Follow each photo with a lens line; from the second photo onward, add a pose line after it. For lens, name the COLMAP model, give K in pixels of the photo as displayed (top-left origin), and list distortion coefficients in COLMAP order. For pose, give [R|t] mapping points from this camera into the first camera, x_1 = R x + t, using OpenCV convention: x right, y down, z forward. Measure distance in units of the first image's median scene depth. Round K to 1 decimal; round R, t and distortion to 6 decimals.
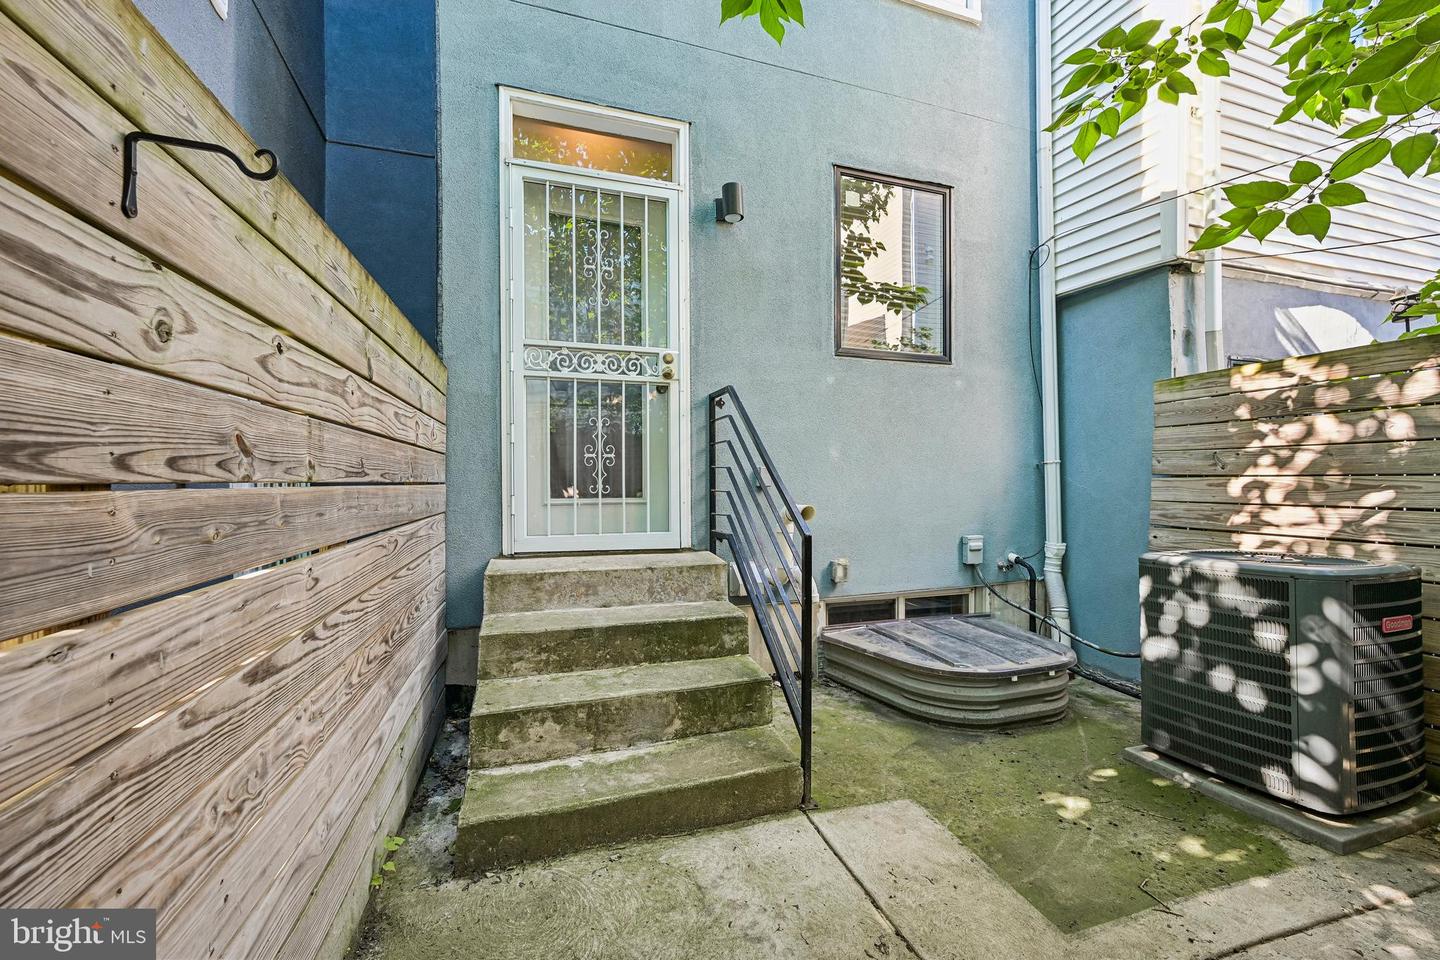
lens RADIAL K [[589.2, 0, 719.8], [0, 589.2, 482.1], [0, 0, 1]] dist [0.001124, -0.000177]
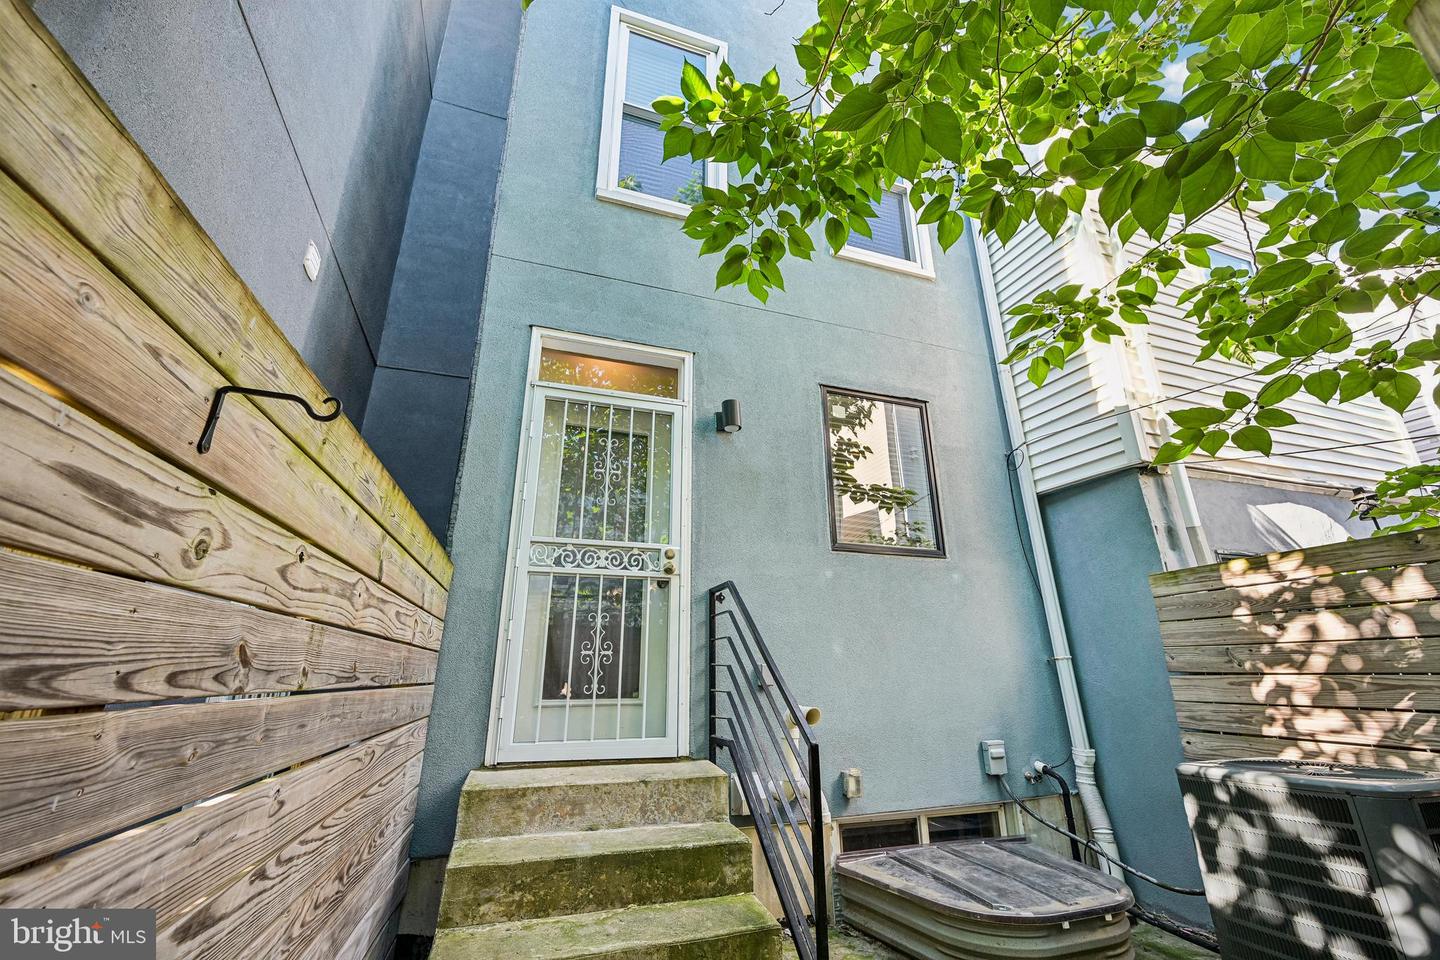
lens RADIAL K [[584.5, 0, 720.0], [0, 584.5, 480.0], [0, 0, 1]] dist [-0.000044, 0.000108]
pose [[1.000000, 0.000081, 0.000503, -0.000637], [0.000084, 0.947112, -0.320903, -0.007007], [-0.000503, 0.320903, 0.947112, -0.009082]]
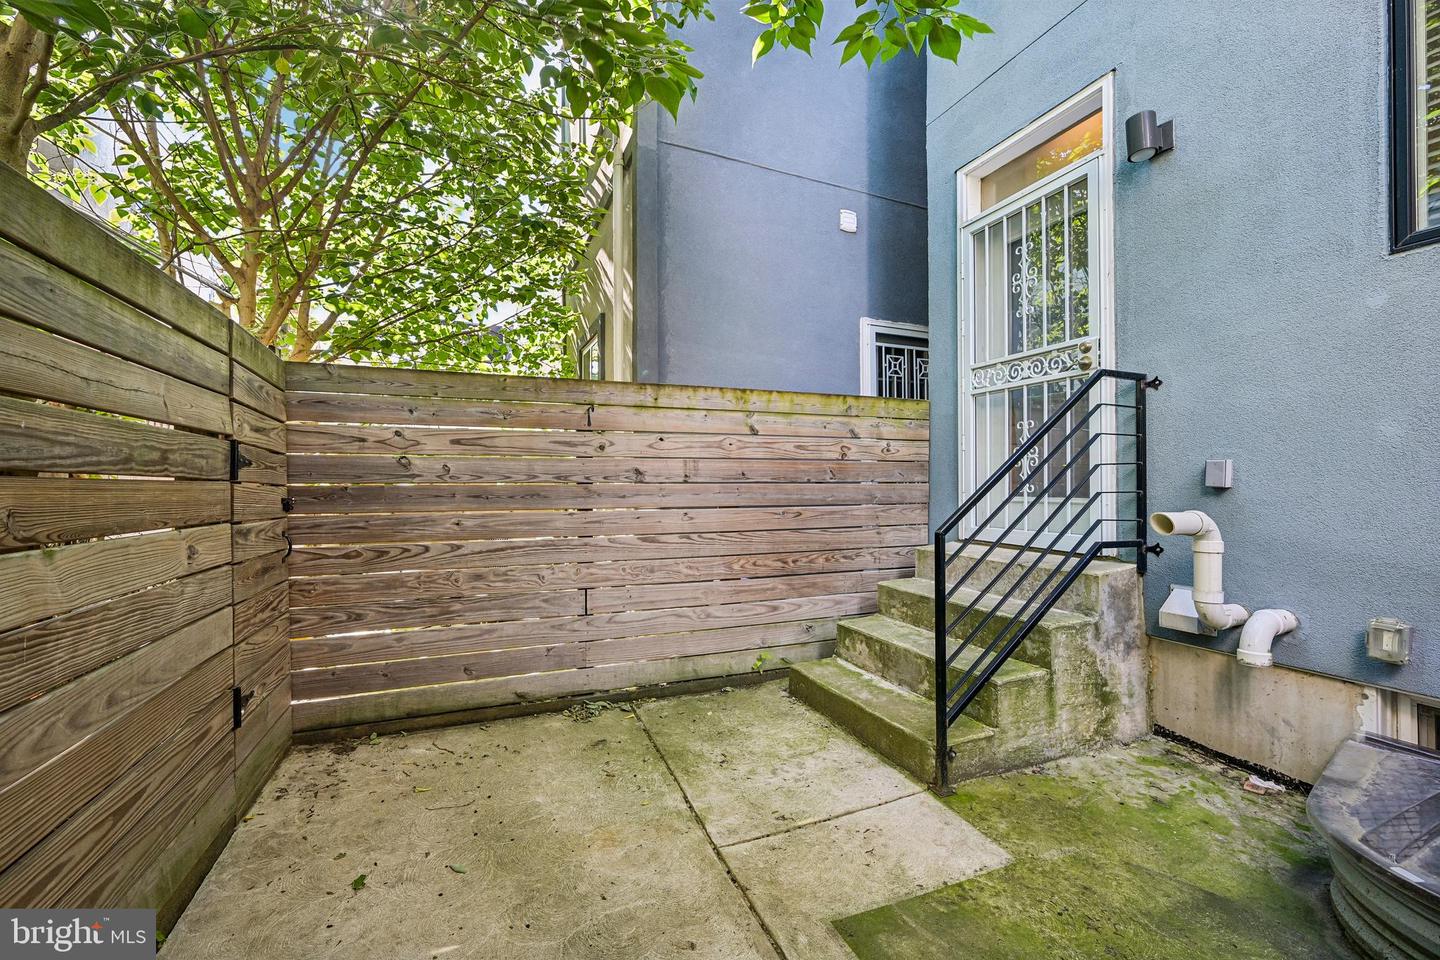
lens RADIAL K [[600.8, 0, 720.0], [0, 600.8, 480.0], [0, 0, 1]] dist [-0.000280, -0.000028]
pose [[0.060412, -0.004083, -0.998165, 1.080158], [-0.000911, 0.999991, -0.004146, 0.002402], [0.998173, 0.001160, 0.060408, 0.496157]]
